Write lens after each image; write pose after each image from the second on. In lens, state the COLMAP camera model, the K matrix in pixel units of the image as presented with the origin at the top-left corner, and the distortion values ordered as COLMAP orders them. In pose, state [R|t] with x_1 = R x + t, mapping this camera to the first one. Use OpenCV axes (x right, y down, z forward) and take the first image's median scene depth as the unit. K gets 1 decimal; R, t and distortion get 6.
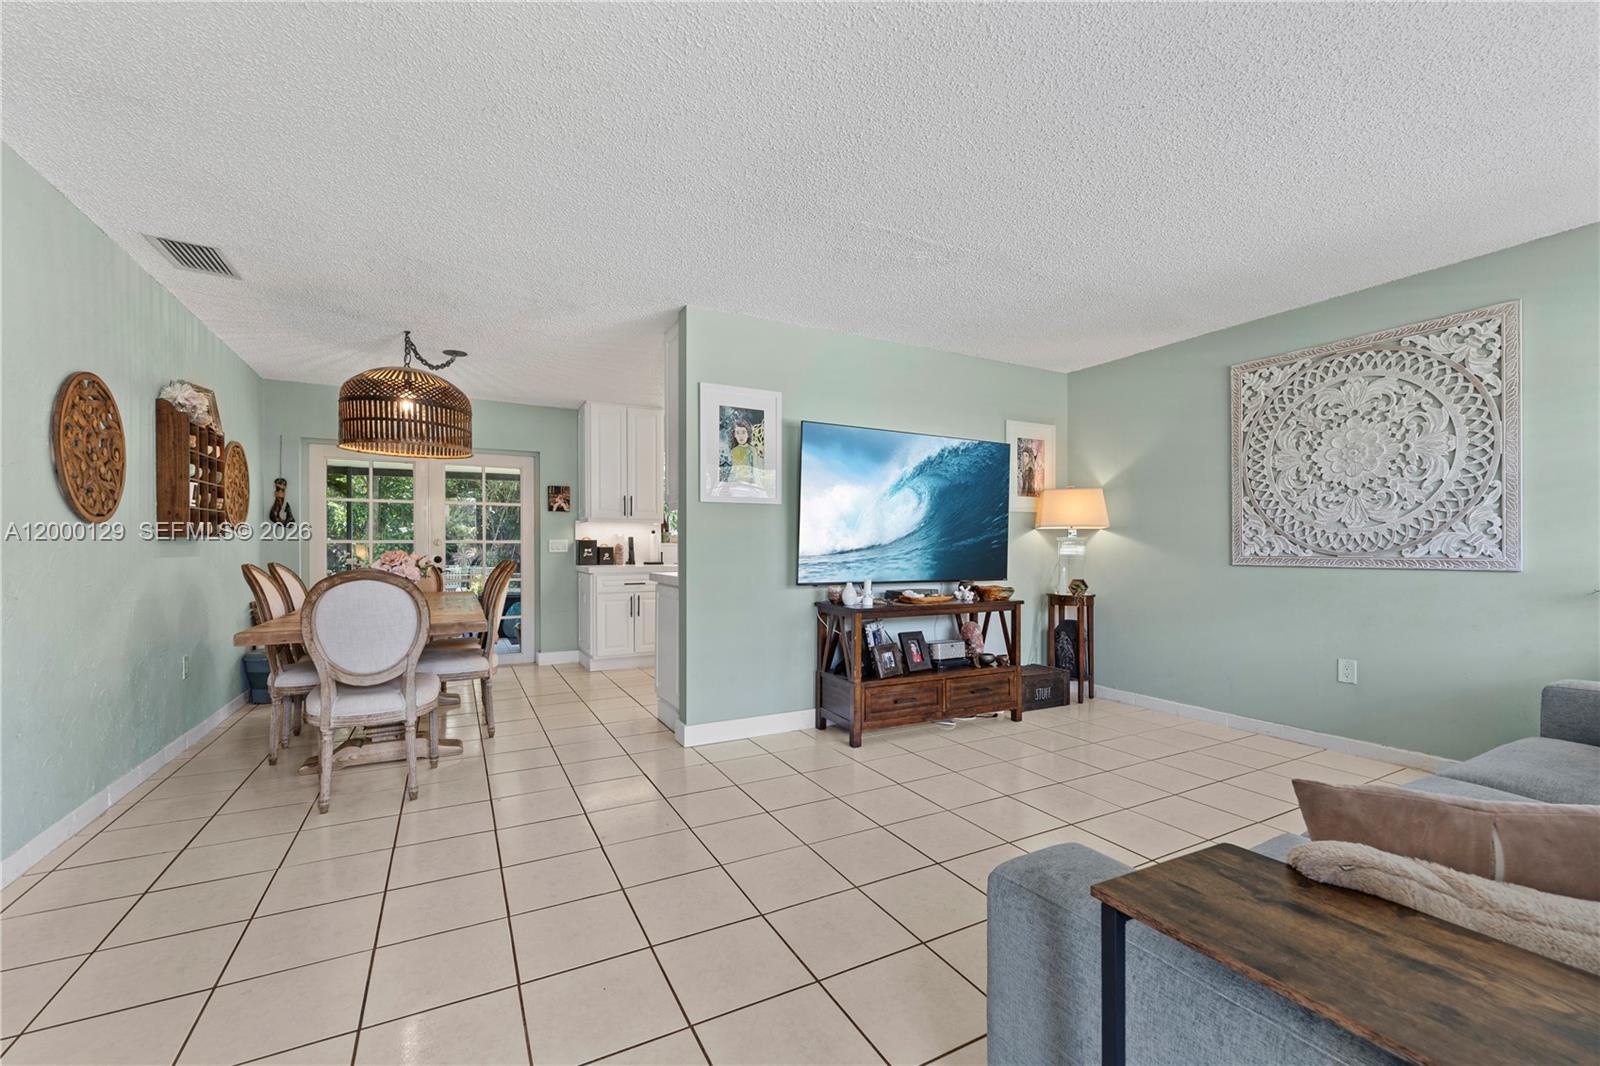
lens RADIAL K [[652.2, 0, 795.9], [0, 652.2, 532.3], [0, 0, 1]] dist [0.001447, 0.000007]
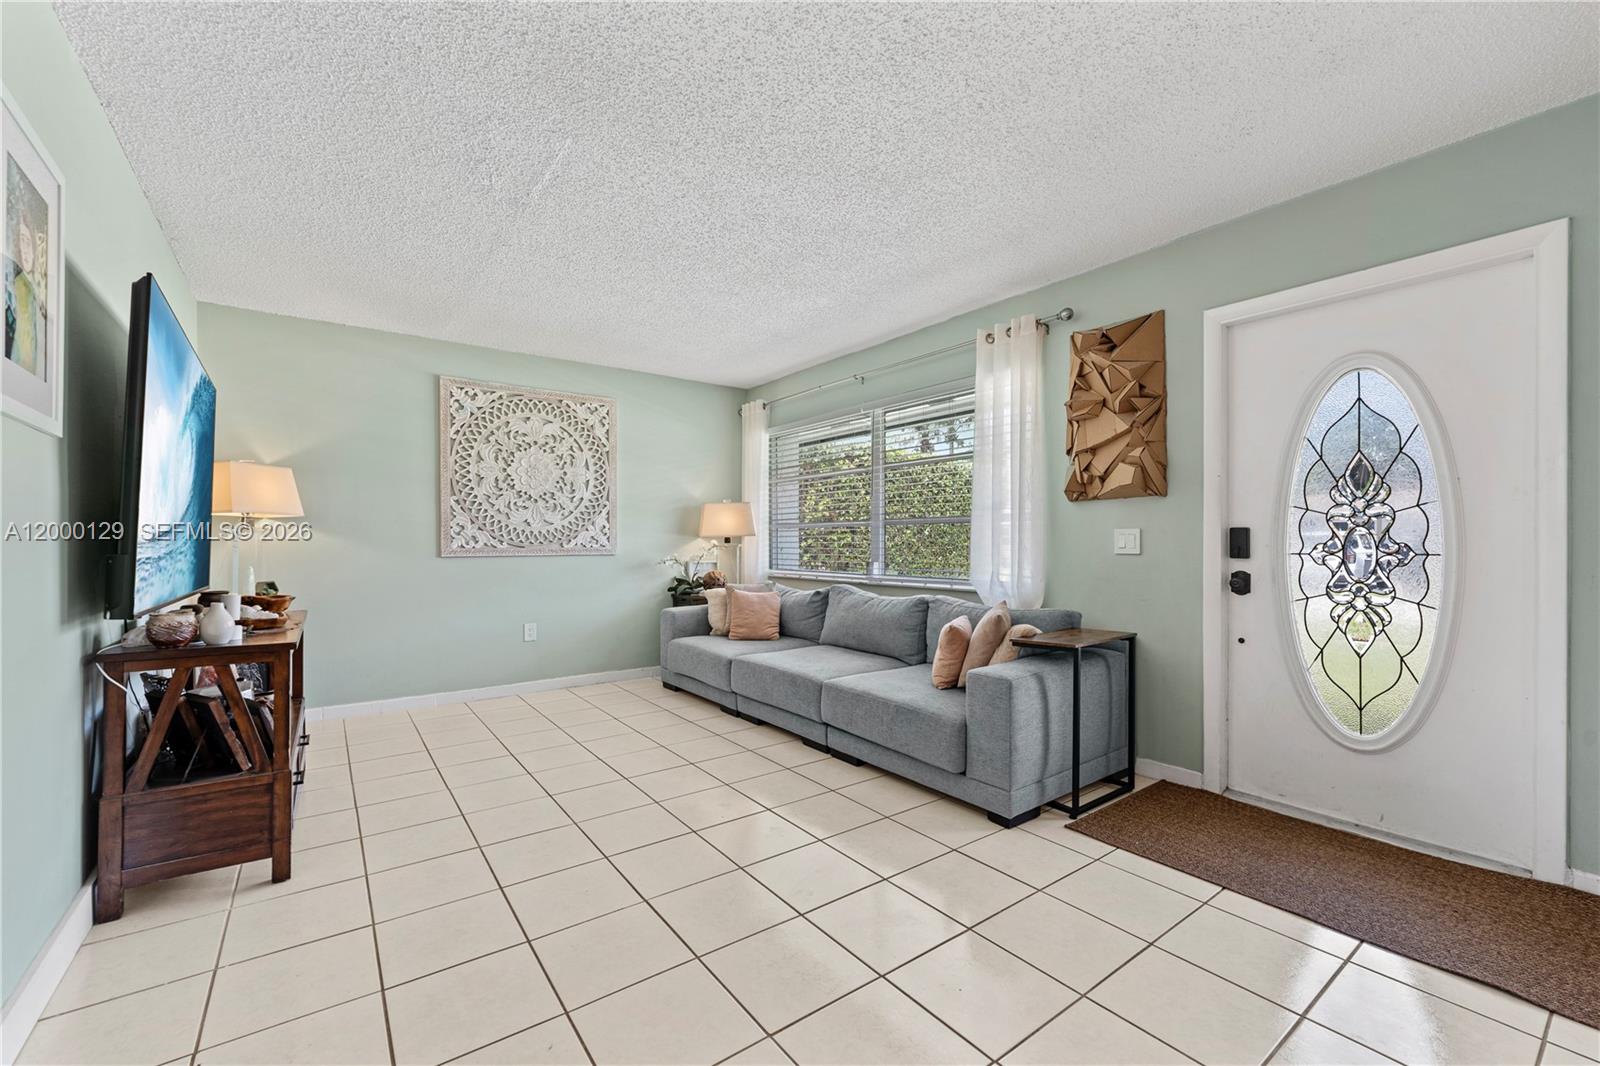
lens RADIAL K [[652.2, 0, 795.9], [0, 652.2, 532.3], [0, 0, 1]] dist [0.001447, 0.000007]
pose [[-0.146974, 0.012471, 0.989062, -0.563185], [-0.023206, 0.999602, -0.016053, 0.013842], [-0.988868, -0.025312, -0.146627, 0.634244]]
